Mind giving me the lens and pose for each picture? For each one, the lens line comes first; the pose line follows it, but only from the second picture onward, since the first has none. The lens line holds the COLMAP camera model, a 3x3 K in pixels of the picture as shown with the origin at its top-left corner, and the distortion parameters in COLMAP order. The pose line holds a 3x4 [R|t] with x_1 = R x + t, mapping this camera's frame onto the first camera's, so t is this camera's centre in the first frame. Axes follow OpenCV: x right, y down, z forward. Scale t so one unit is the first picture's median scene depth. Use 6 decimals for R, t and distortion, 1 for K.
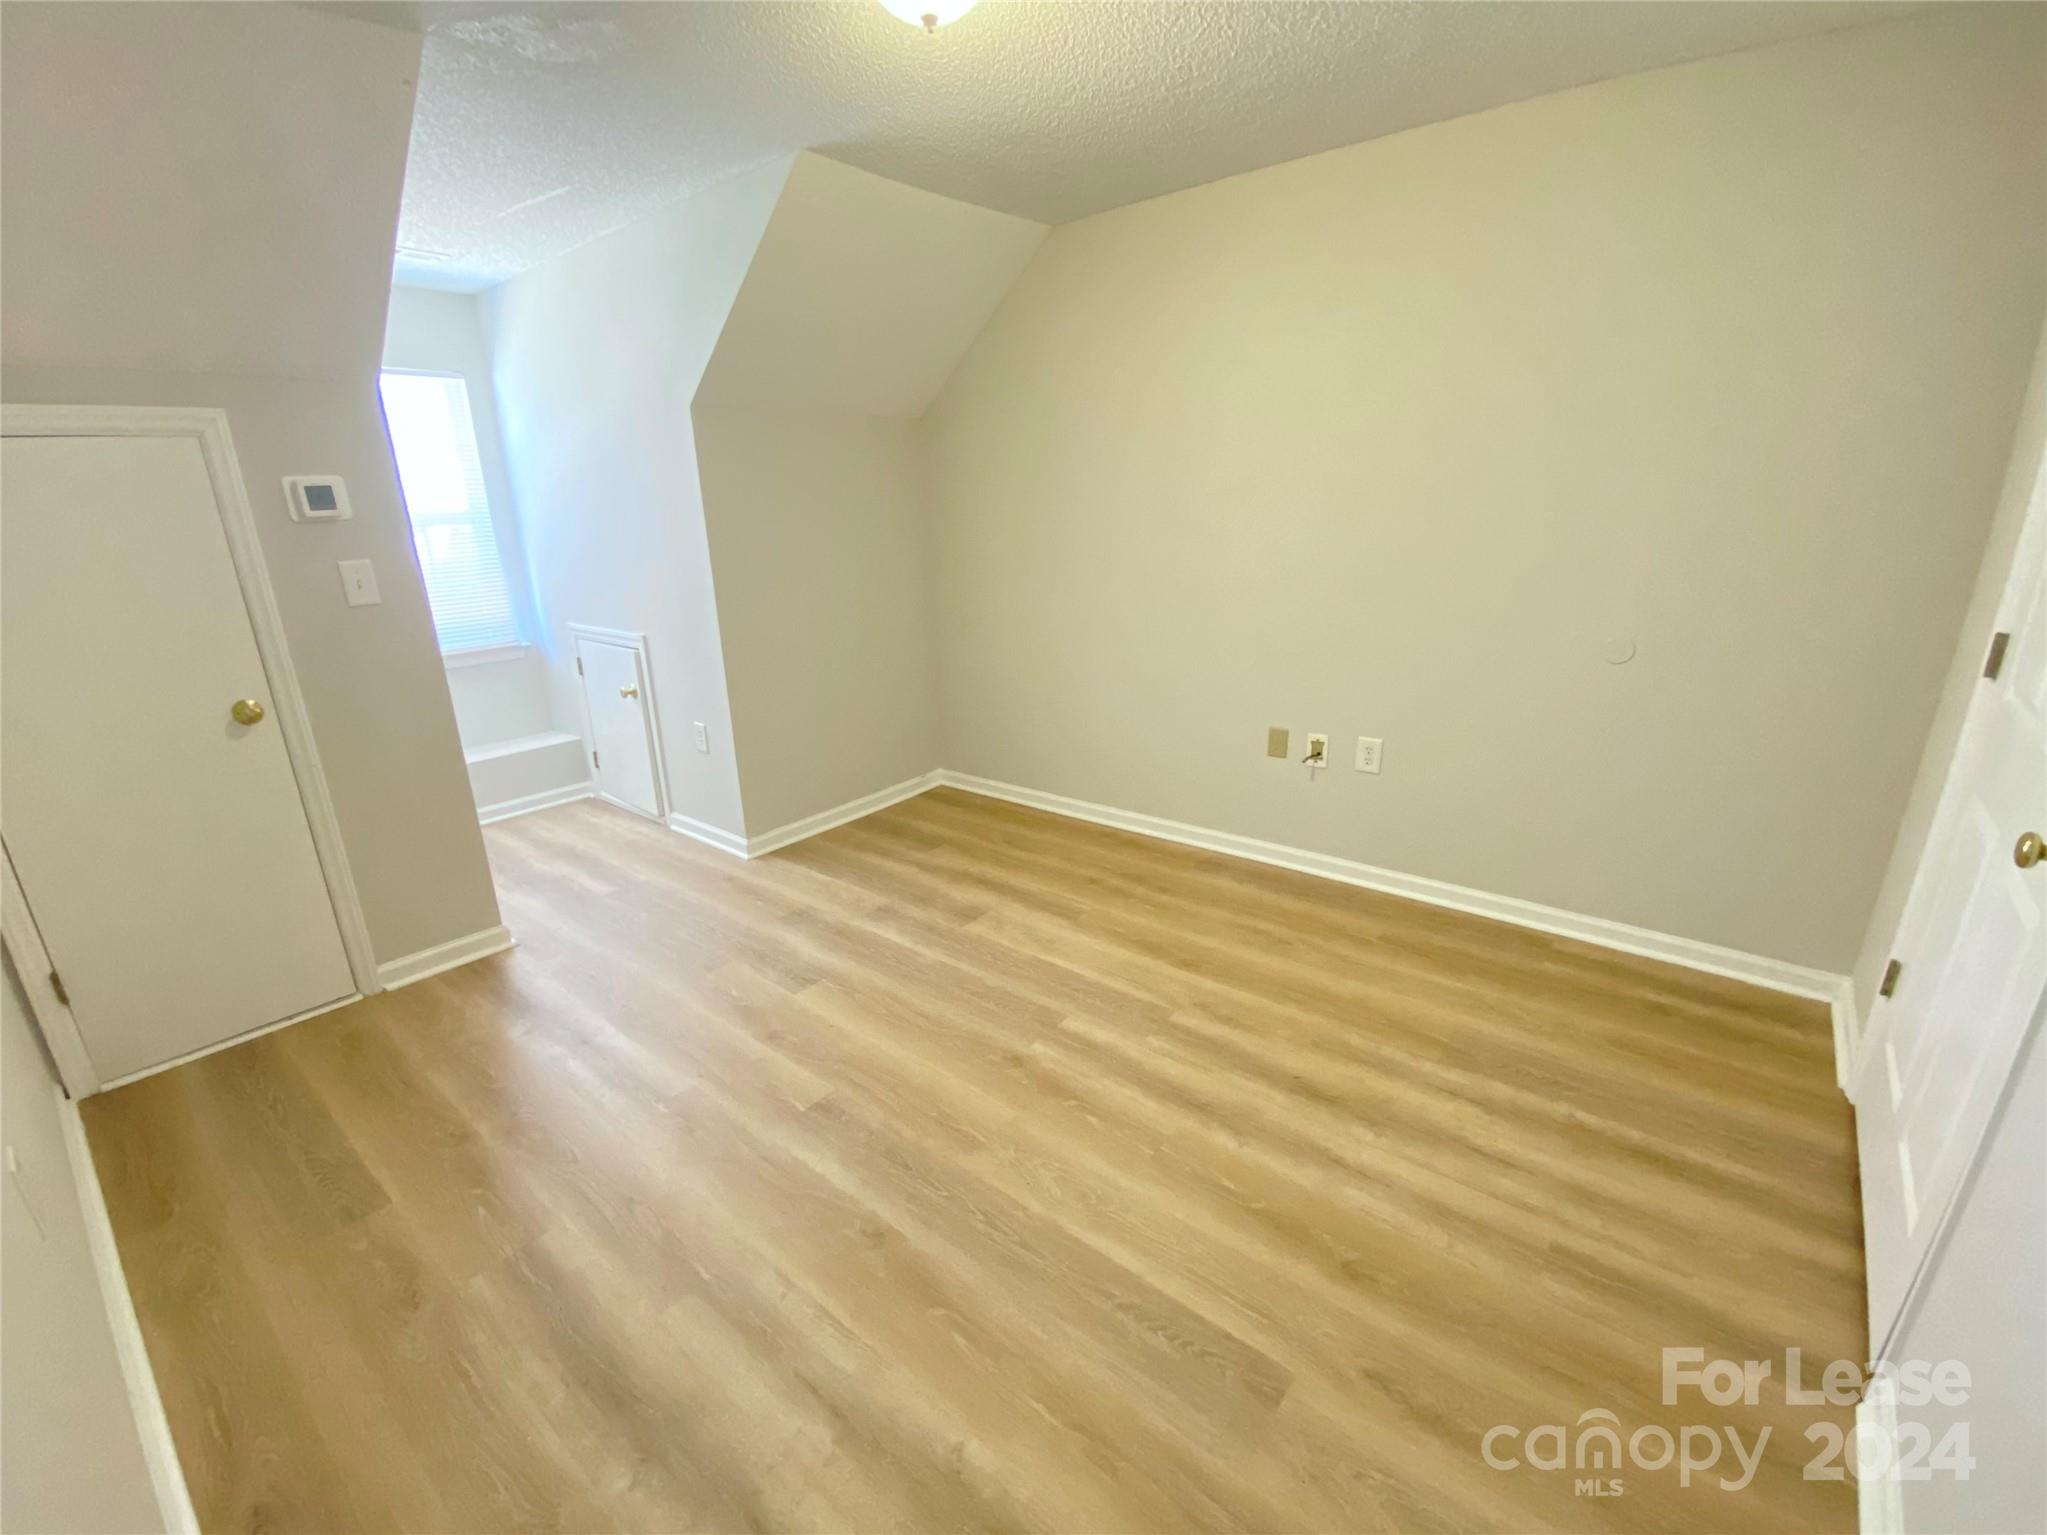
lens RADIAL K [[866.7, 0, 1019.0], [0, 866.7, 764.3], [0, 0, 1]] dist [0.018925, -0.004516]
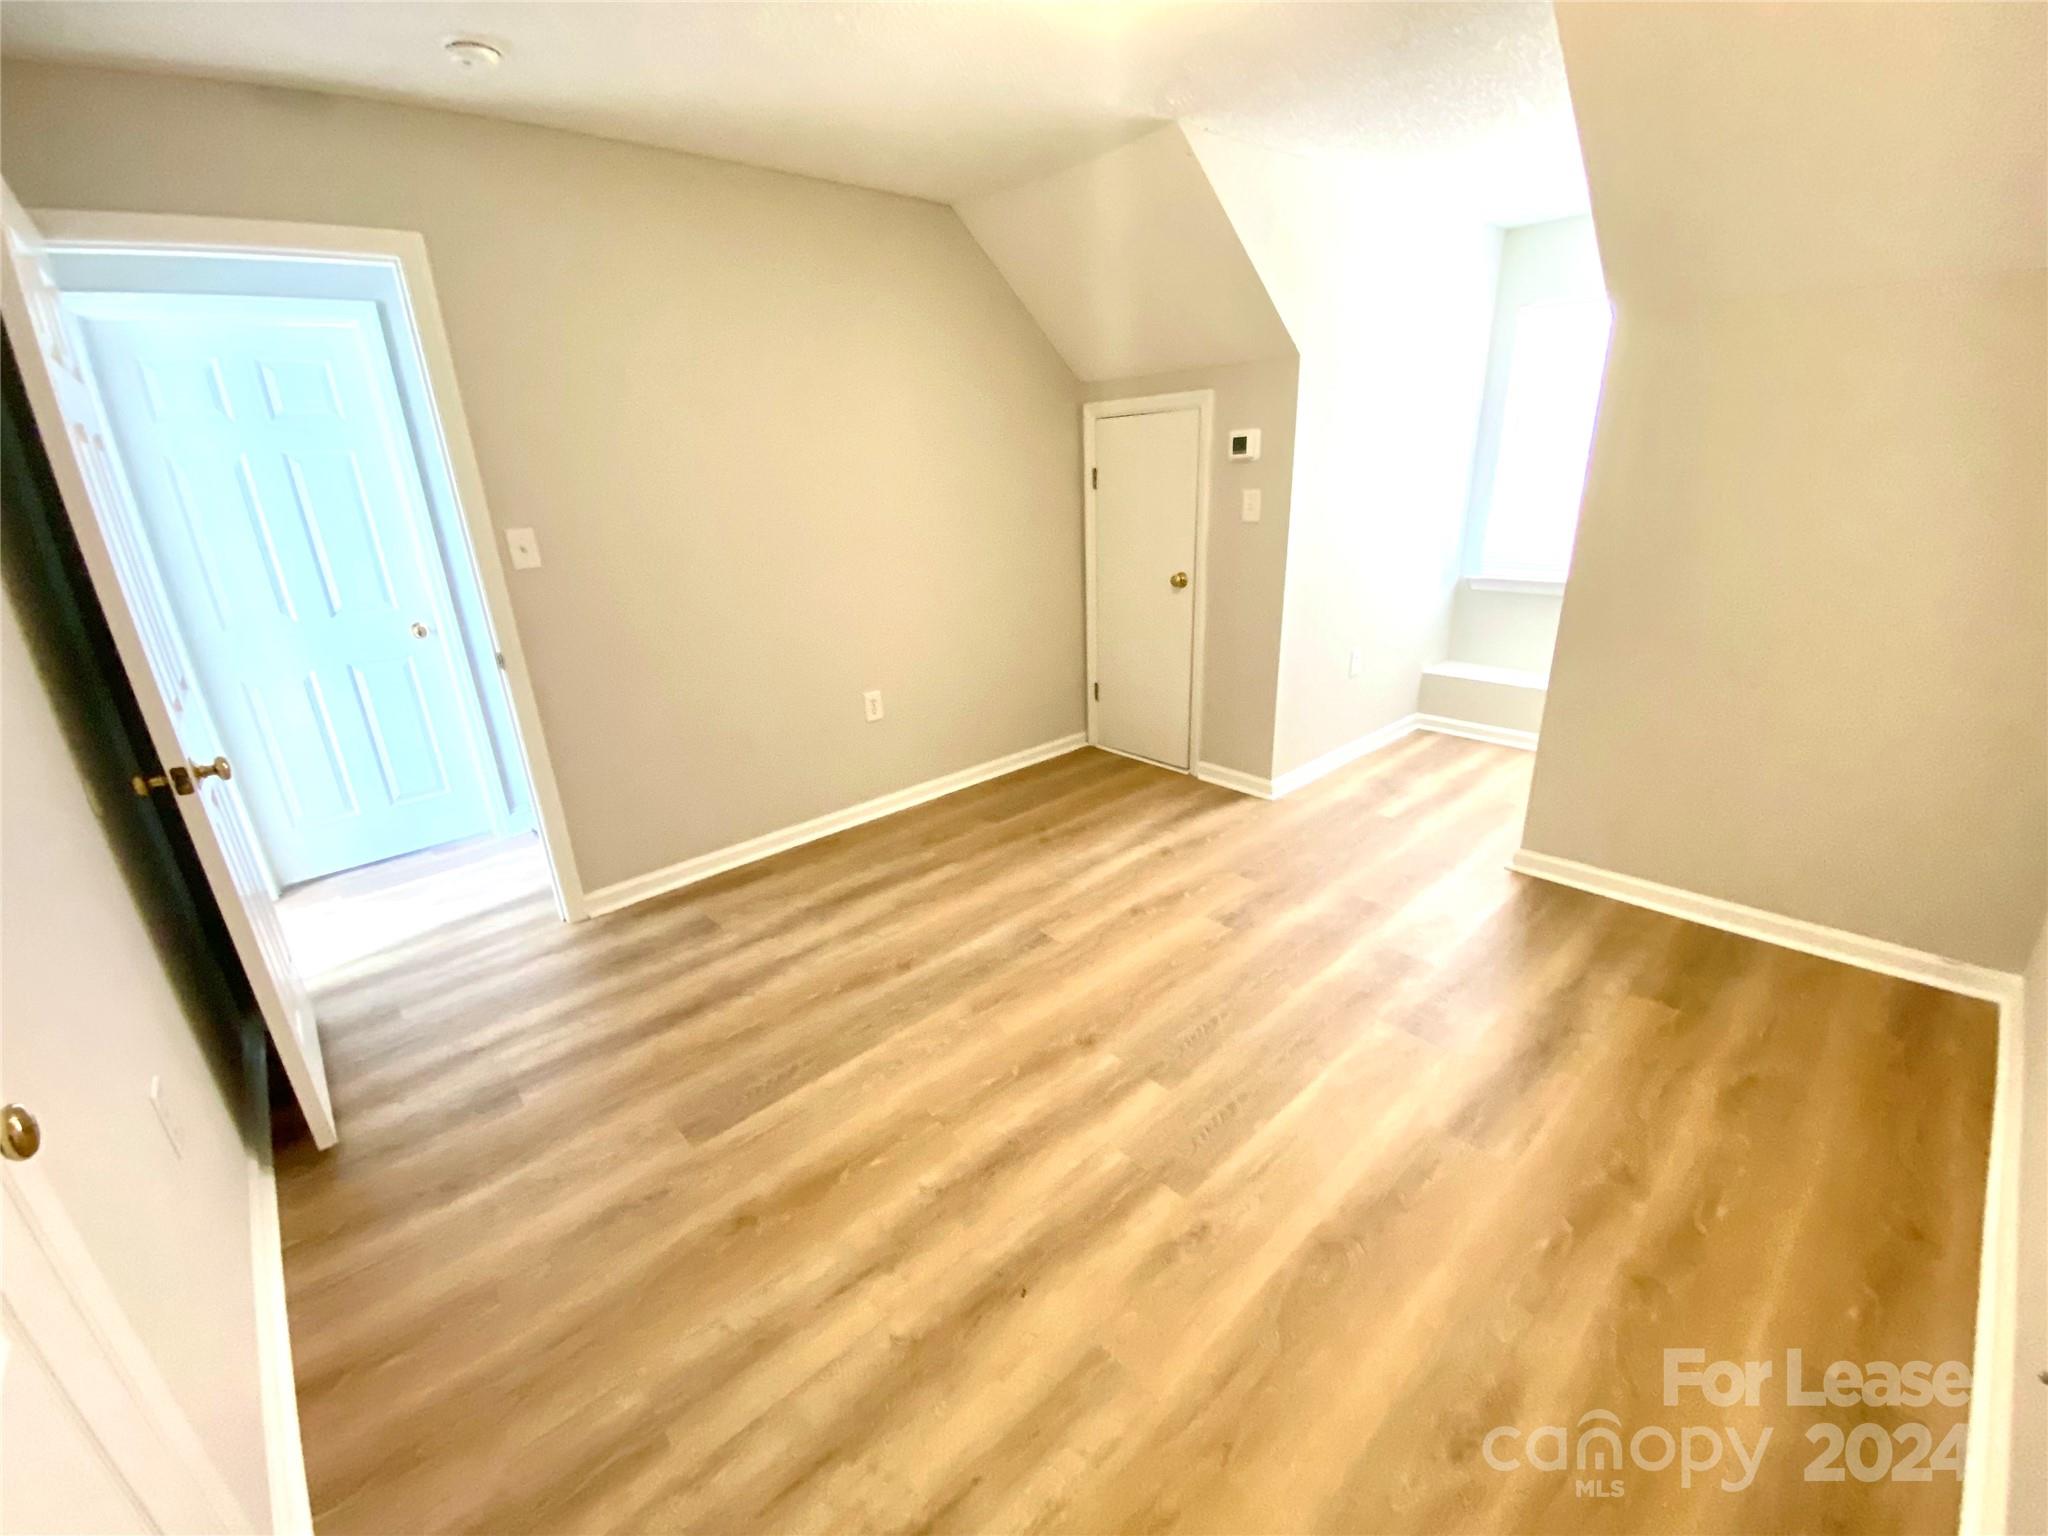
lens RADIAL K [[867.1, 0, 1018.2], [0, 867.1, 777.6], [0, 0, 1]] dist [0.018925, -0.004516]
pose [[-0.167319, 0.365613, -0.915604, 0.817392], [-0.241574, 0.885182, 0.397611, -0.305070], [0.955848, 0.287714, -0.059785, 0.904535]]
